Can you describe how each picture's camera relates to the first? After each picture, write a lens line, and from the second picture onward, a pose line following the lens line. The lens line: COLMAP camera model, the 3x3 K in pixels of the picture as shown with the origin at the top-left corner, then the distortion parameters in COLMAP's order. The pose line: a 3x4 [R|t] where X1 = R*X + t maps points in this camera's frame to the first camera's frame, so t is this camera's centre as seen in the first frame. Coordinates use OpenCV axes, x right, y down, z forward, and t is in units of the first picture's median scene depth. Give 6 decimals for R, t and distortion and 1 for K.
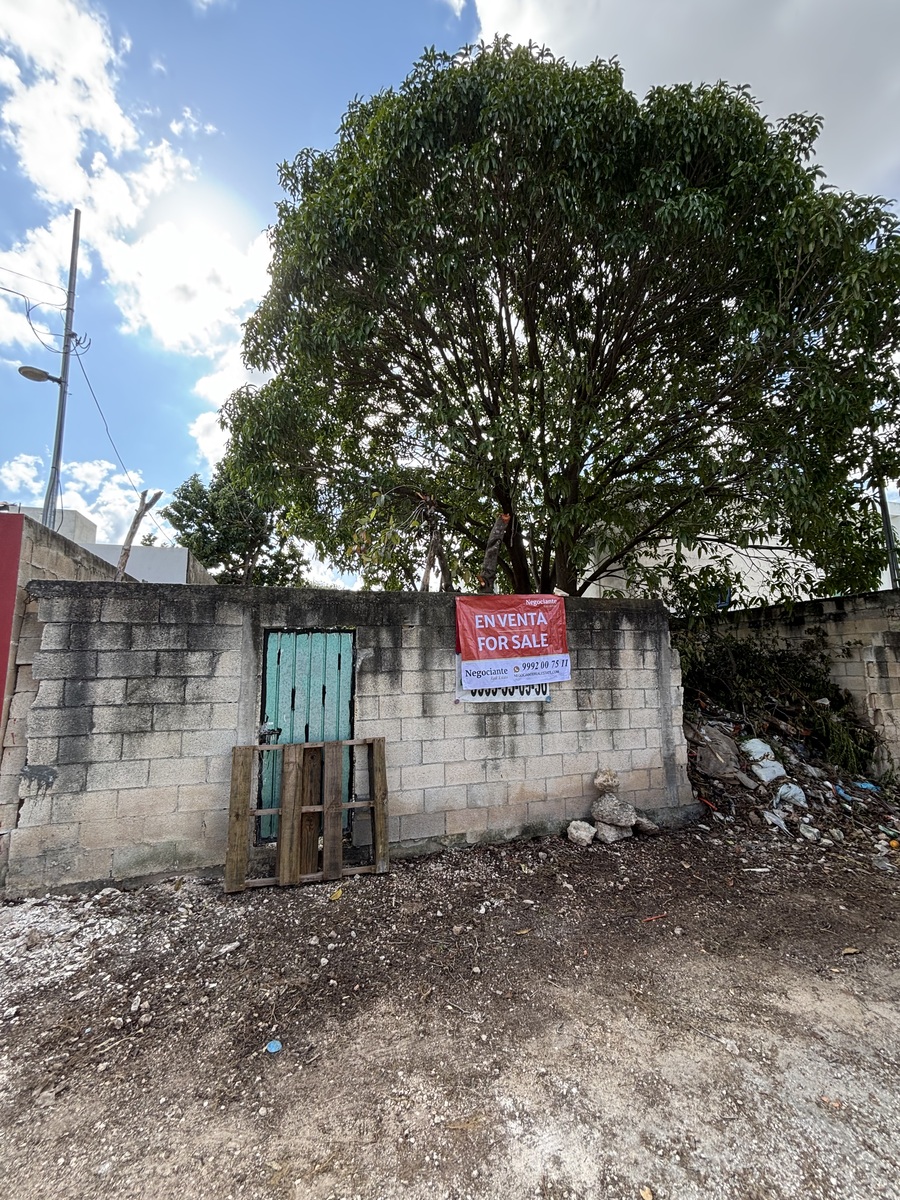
lens RADIAL K [[481.0, 0, 449.5], [0, 481.0, 596.9], [0, 0, 1]] dist [0.002933, -0.000895]
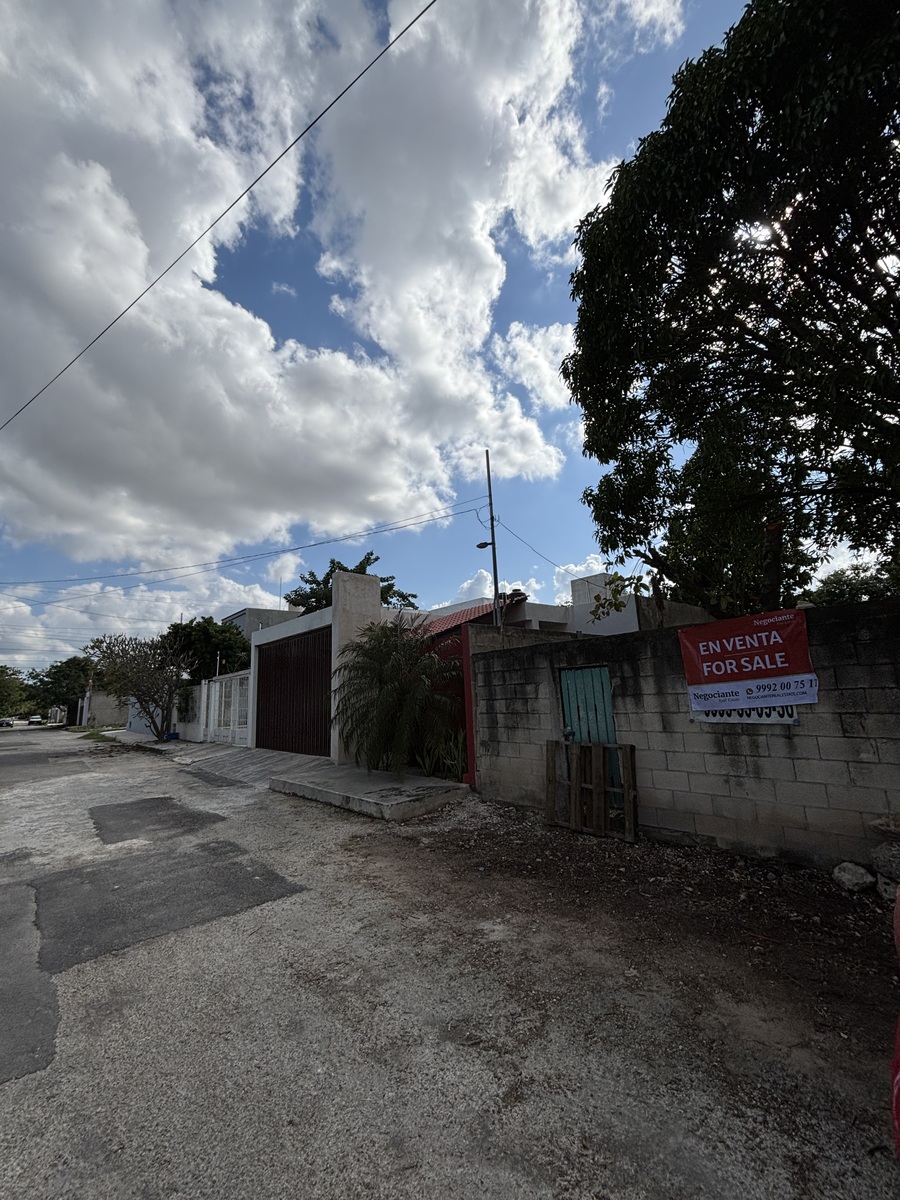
lens RADIAL K [[481.0, 0, 448.3], [0, 481.0, 600.6], [0, 0, 1]] dist [0.002933, -0.000895]
pose [[0.407653, -0.172898, -0.896619, 0.896452], [0.177251, 0.978217, -0.108045, -0.043987], [0.895769, -0.114881, 0.429419, 0.013610]]
